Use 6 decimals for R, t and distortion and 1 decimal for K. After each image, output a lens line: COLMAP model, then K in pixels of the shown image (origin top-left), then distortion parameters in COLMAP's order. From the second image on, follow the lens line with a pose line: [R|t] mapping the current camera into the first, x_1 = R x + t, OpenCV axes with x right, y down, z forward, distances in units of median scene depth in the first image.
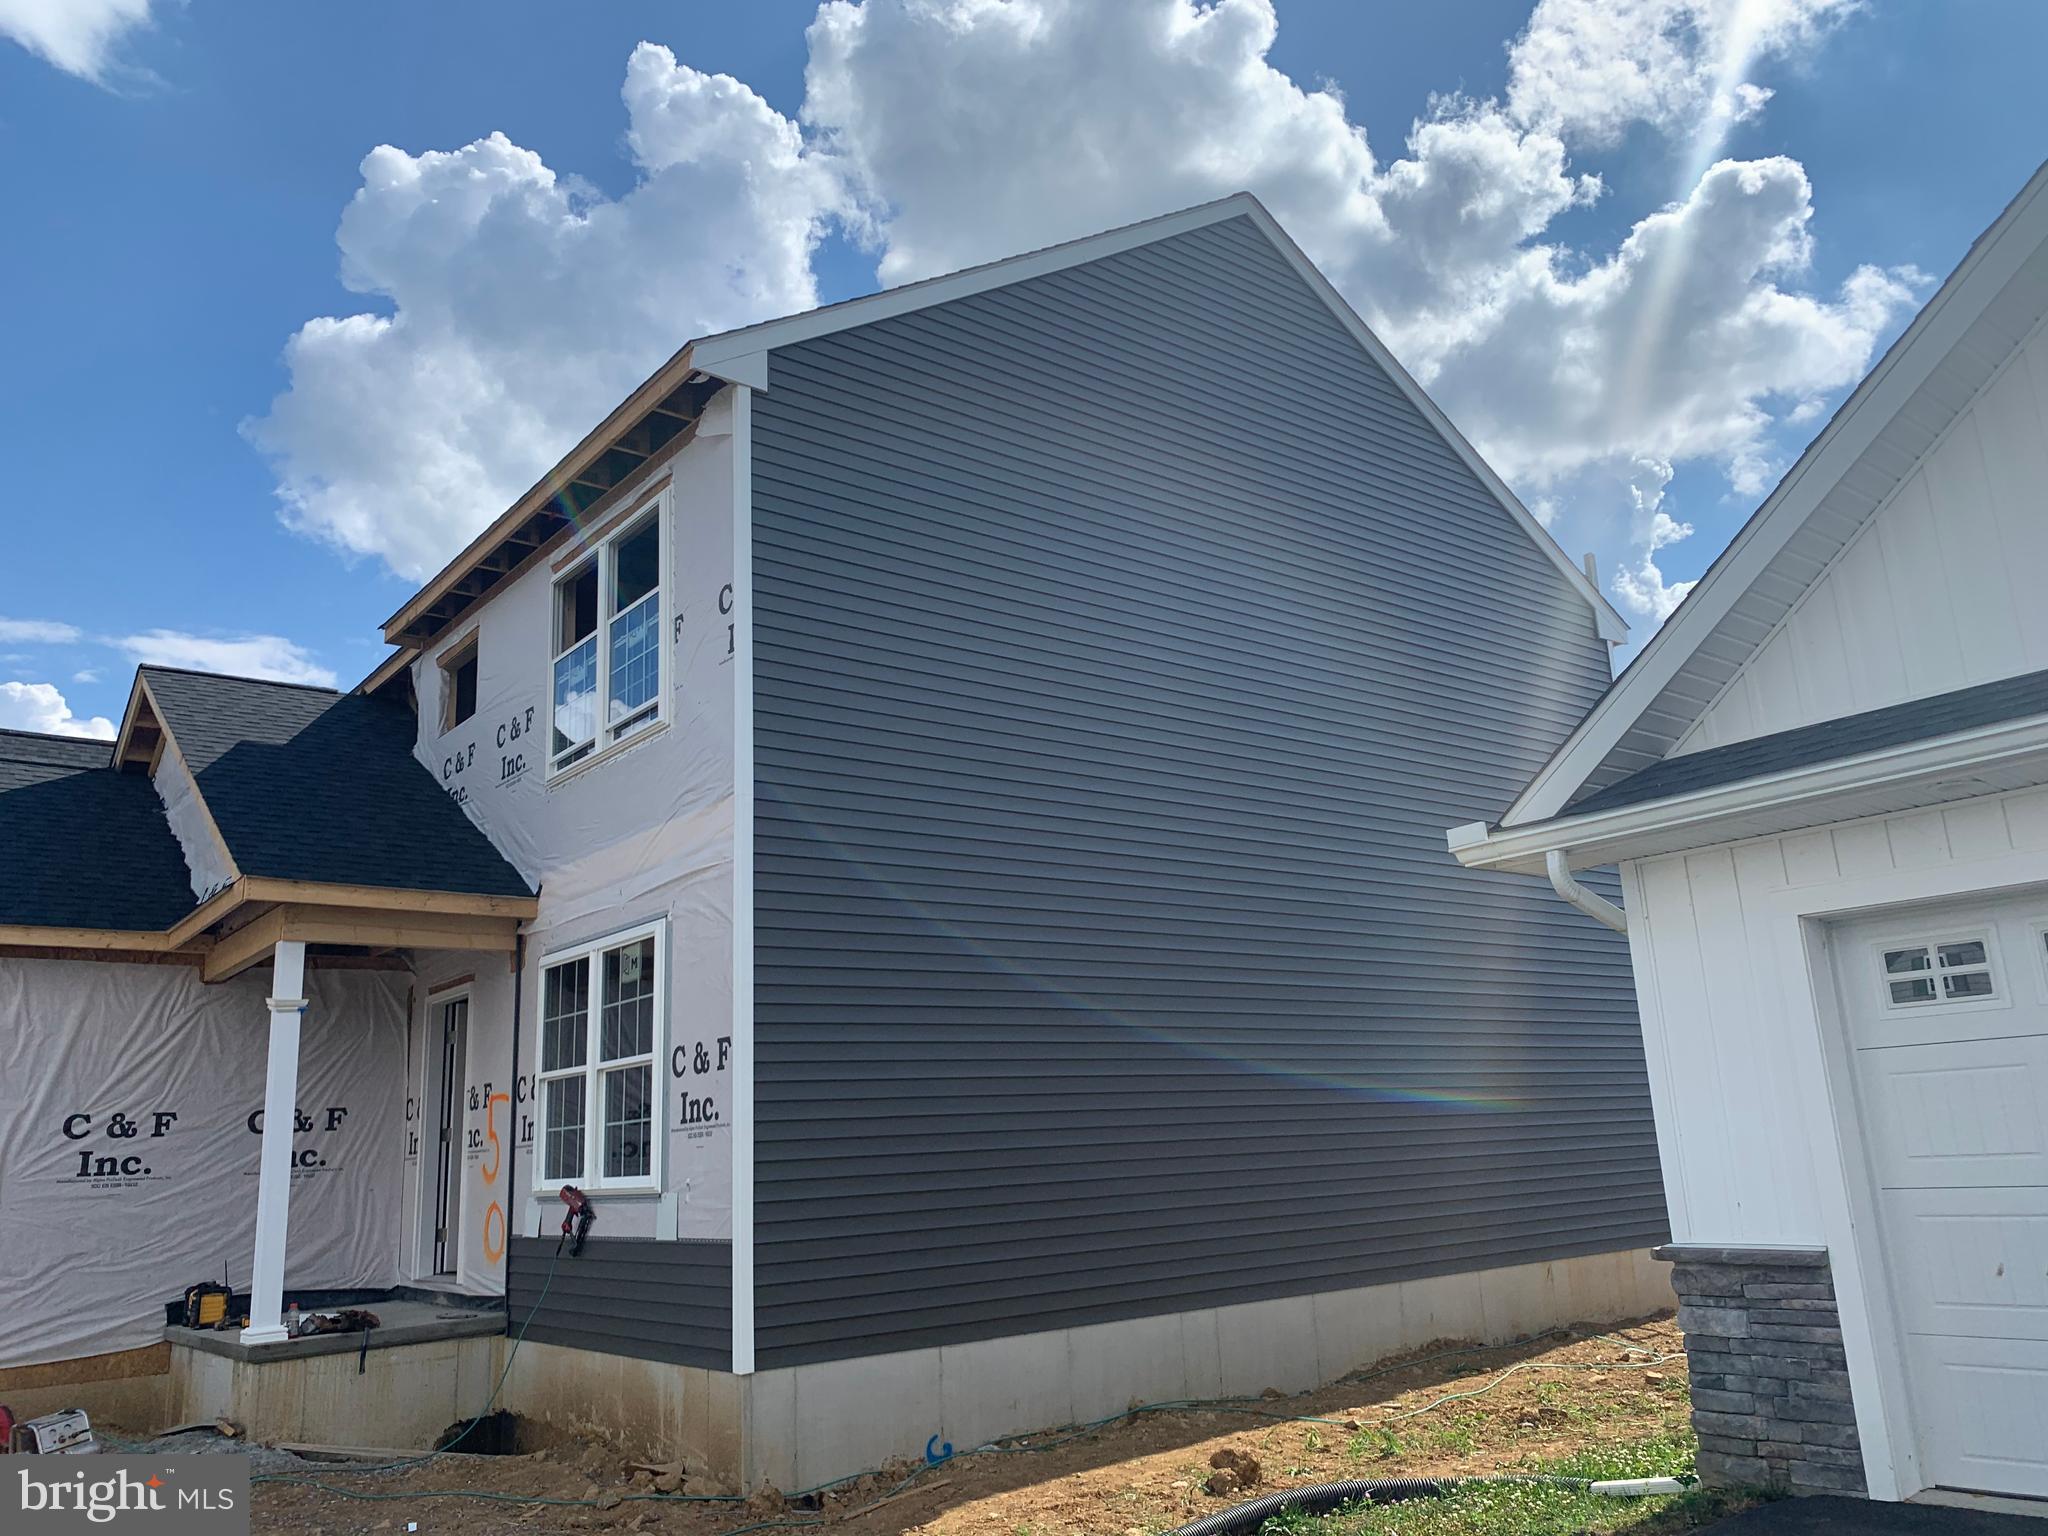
lens RADIAL K [[1594.6, 0, 1030.3], [0, 1594.6, 757.3], [0, 0, 1]] dist [0.007155, 0.000884]
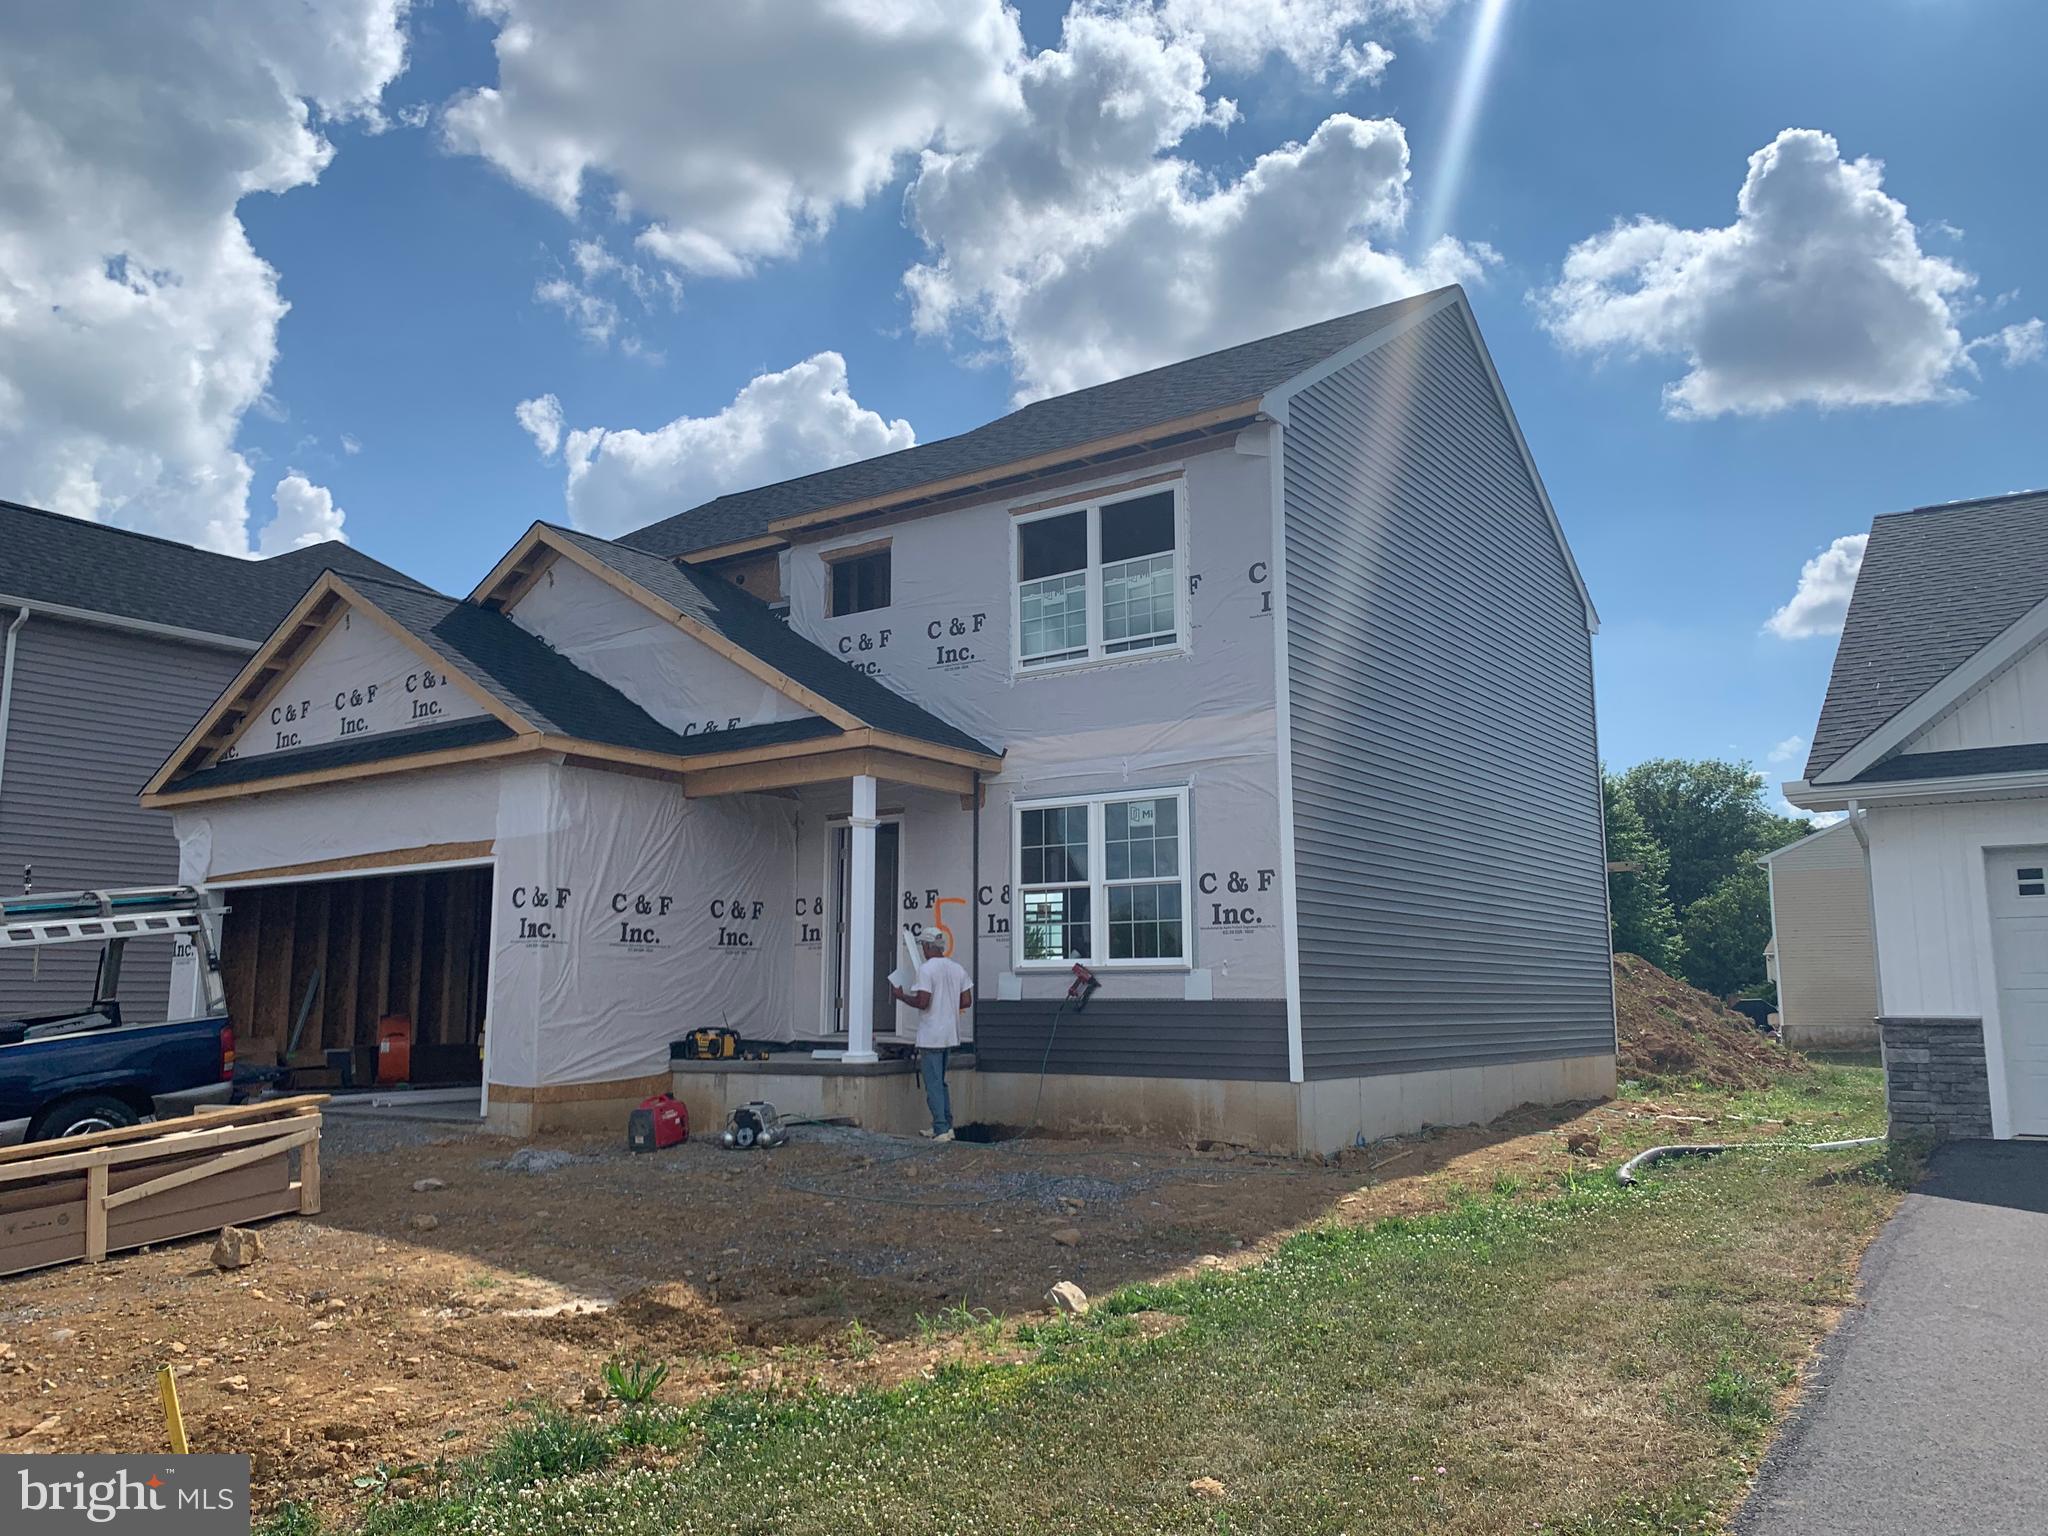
lens RADIAL K [[1529.6, 0, 1091.4], [0, 1529.6, 761.3], [0, 0, 1]] dist [0.075562, -0.104145]
pose [[0.957024, 0.087998, 0.276337, -0.671849], [-0.110642, 0.991571, 0.067419, -0.005602], [-0.268075, -0.095096, 0.958693, -0.302219]]
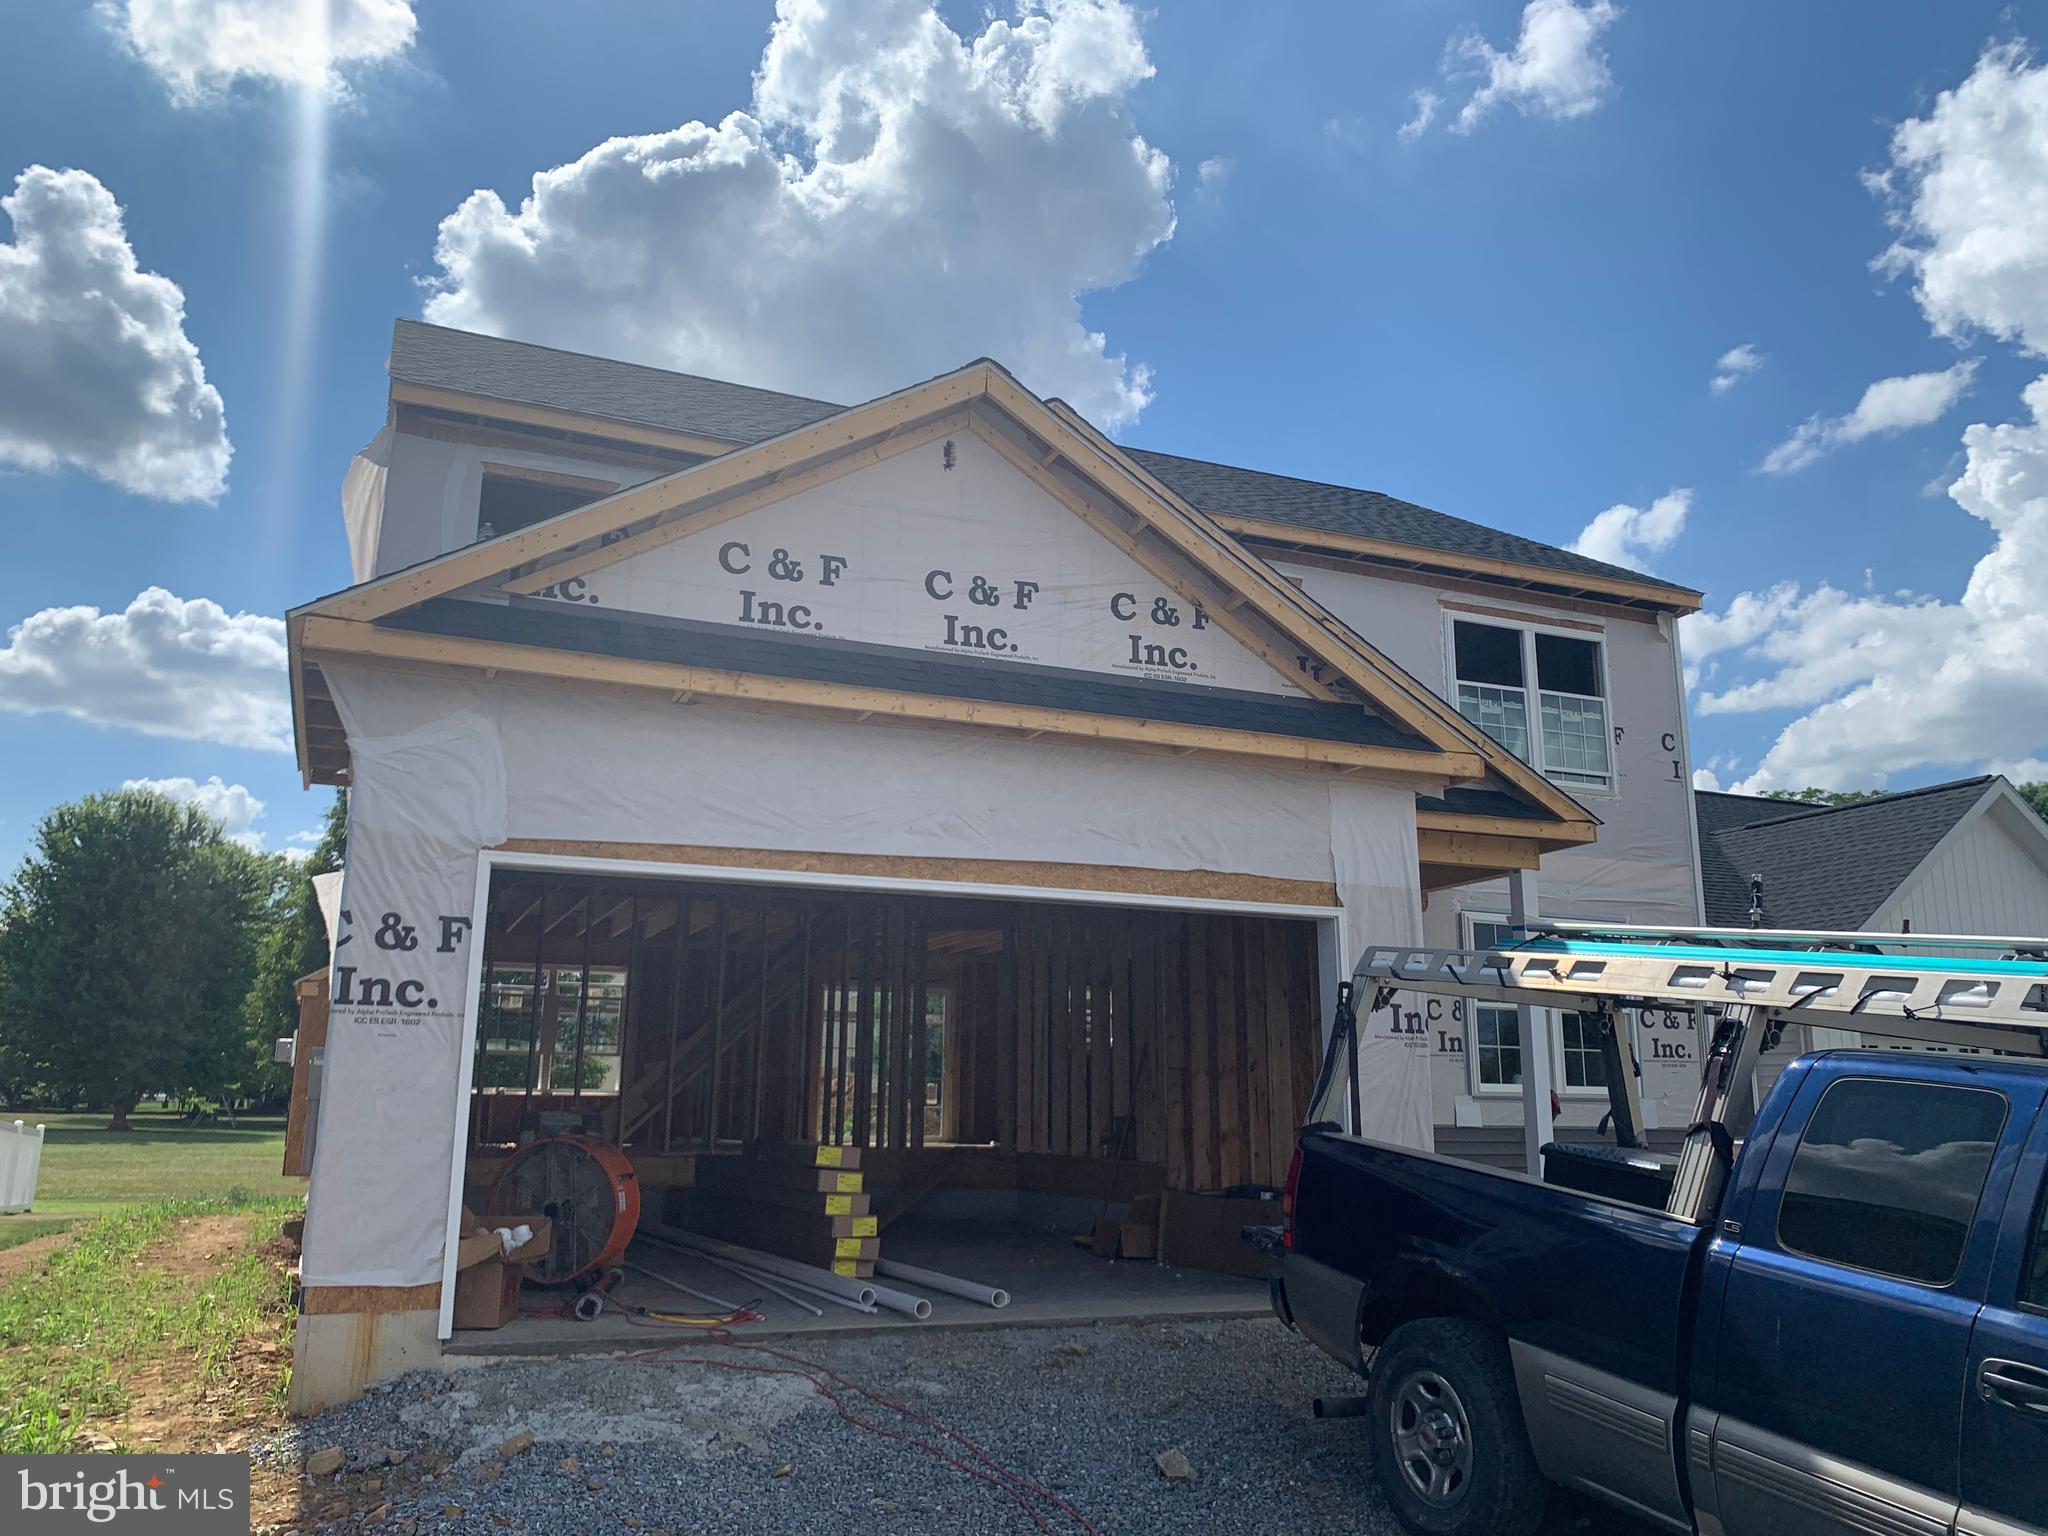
lens RADIAL K [[1529.6, 0, 1091.4], [0, 1529.6, 761.3], [0, 0, 1]] dist [0.075562, -0.104145]
pose [[0.277855, 0.268587, 0.922311, -1.714851], [-0.256920, 0.945919, -0.198063, 0.365247], [-0.925629, -0.181927, 0.331834, 0.975922]]
